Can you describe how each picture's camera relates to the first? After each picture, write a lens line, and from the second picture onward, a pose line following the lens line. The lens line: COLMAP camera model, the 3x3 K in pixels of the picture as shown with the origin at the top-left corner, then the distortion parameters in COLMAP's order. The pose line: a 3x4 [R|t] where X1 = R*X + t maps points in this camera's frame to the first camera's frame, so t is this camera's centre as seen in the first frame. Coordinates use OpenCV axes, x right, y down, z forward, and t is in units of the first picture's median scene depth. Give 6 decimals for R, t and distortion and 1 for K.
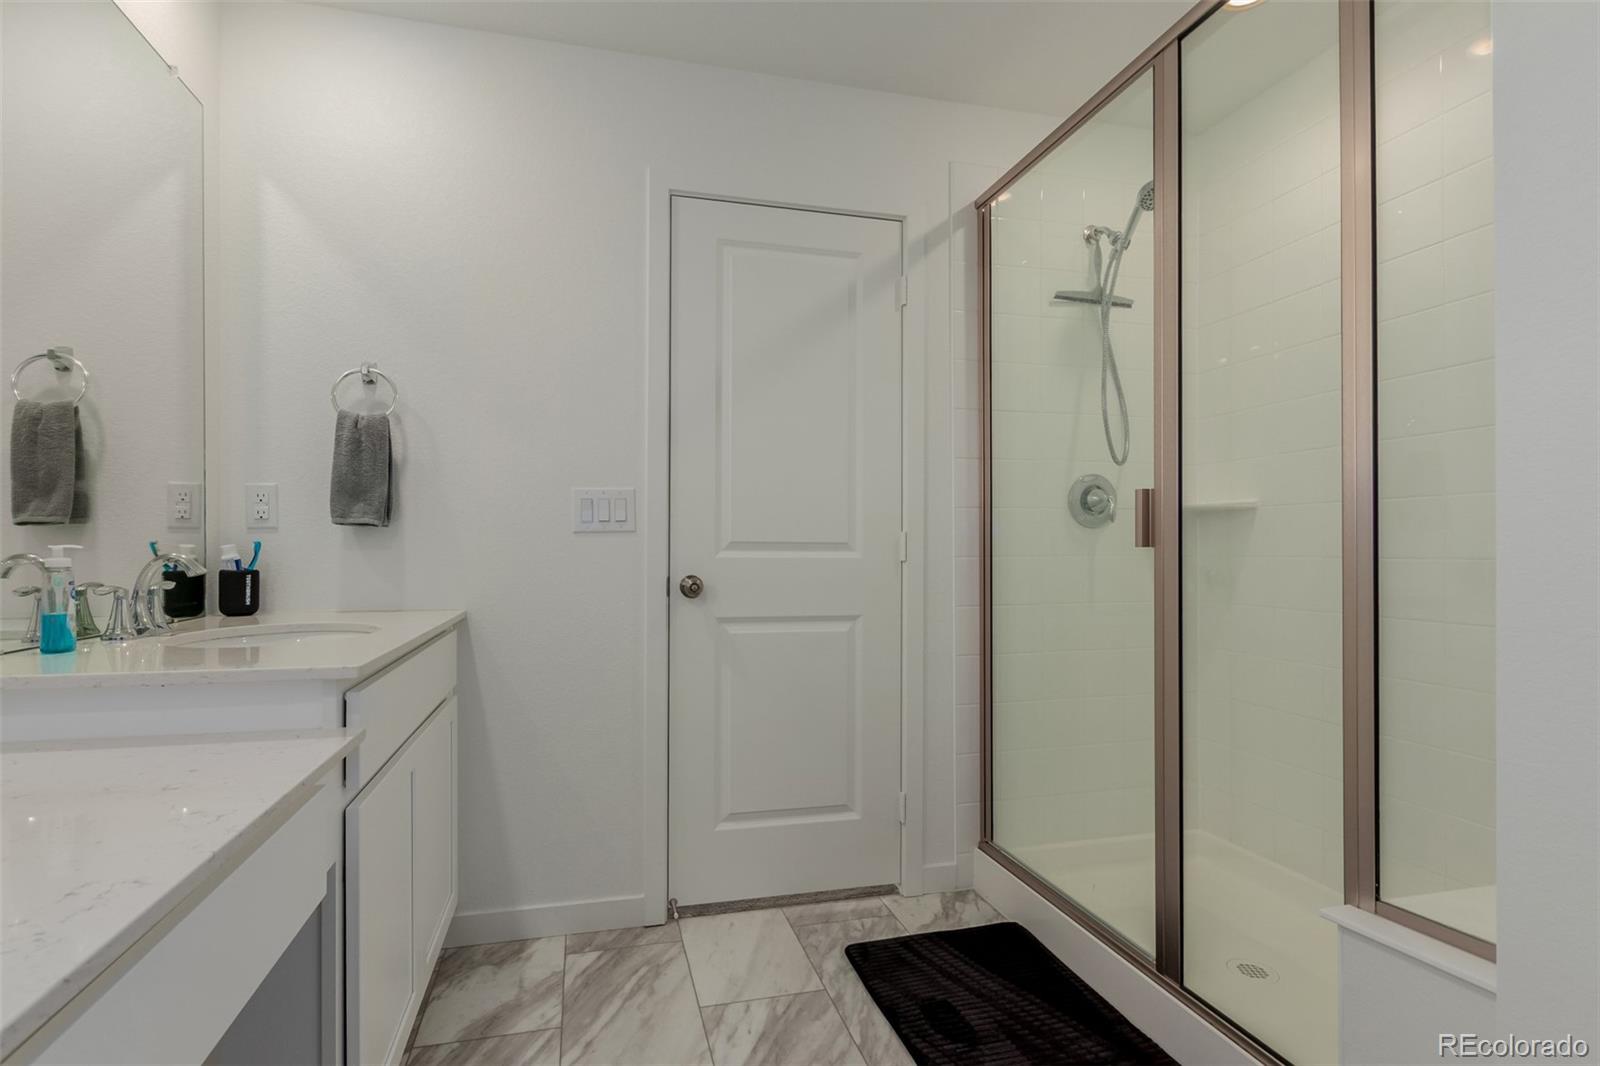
lens RADIAL K [[777.0, 0, 791.3], [0, 777.0, 547.3], [0, 0, 1]] dist [0.001775, -0.001332]
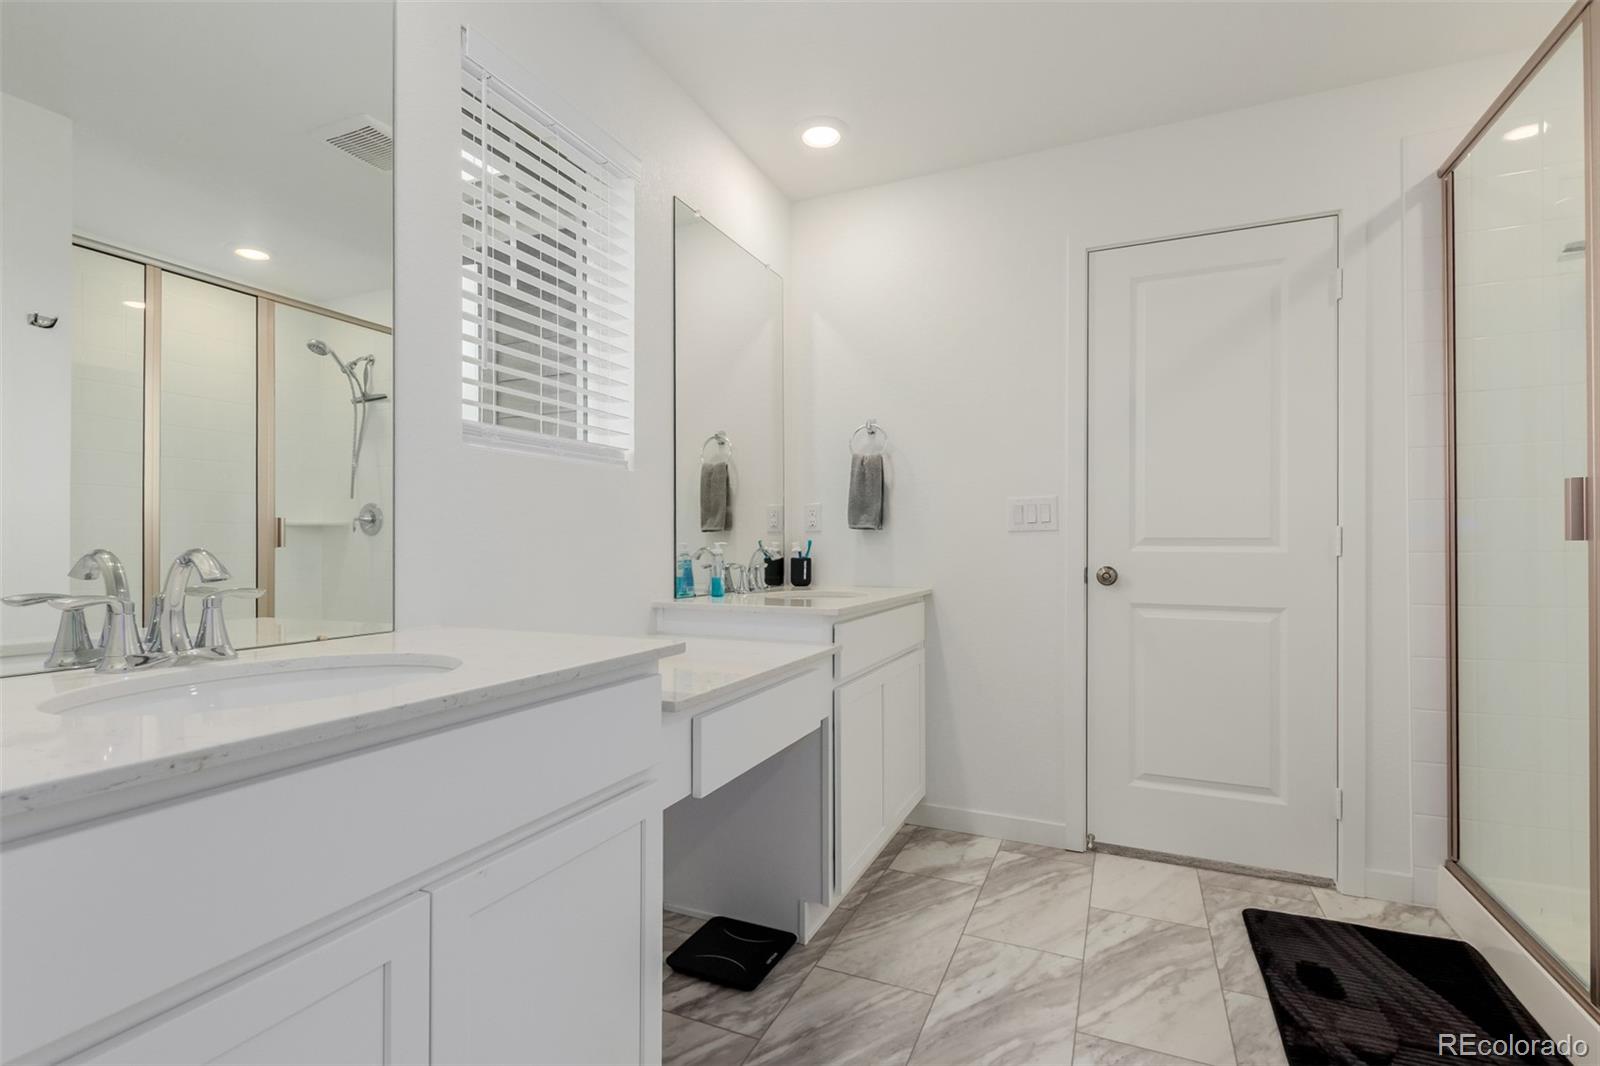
lens RADIAL K [[737.1, 0, 803.4], [0, 737.1, 543.3], [0, 0, 1]] dist [0.002599, 0.000030]
pose [[0.796910, -0.003456, -0.604088, 0.213651], [0.001833, 0.999993, -0.003304, 0.003954], [0.604095, 0.001526, 0.796910, -0.212815]]
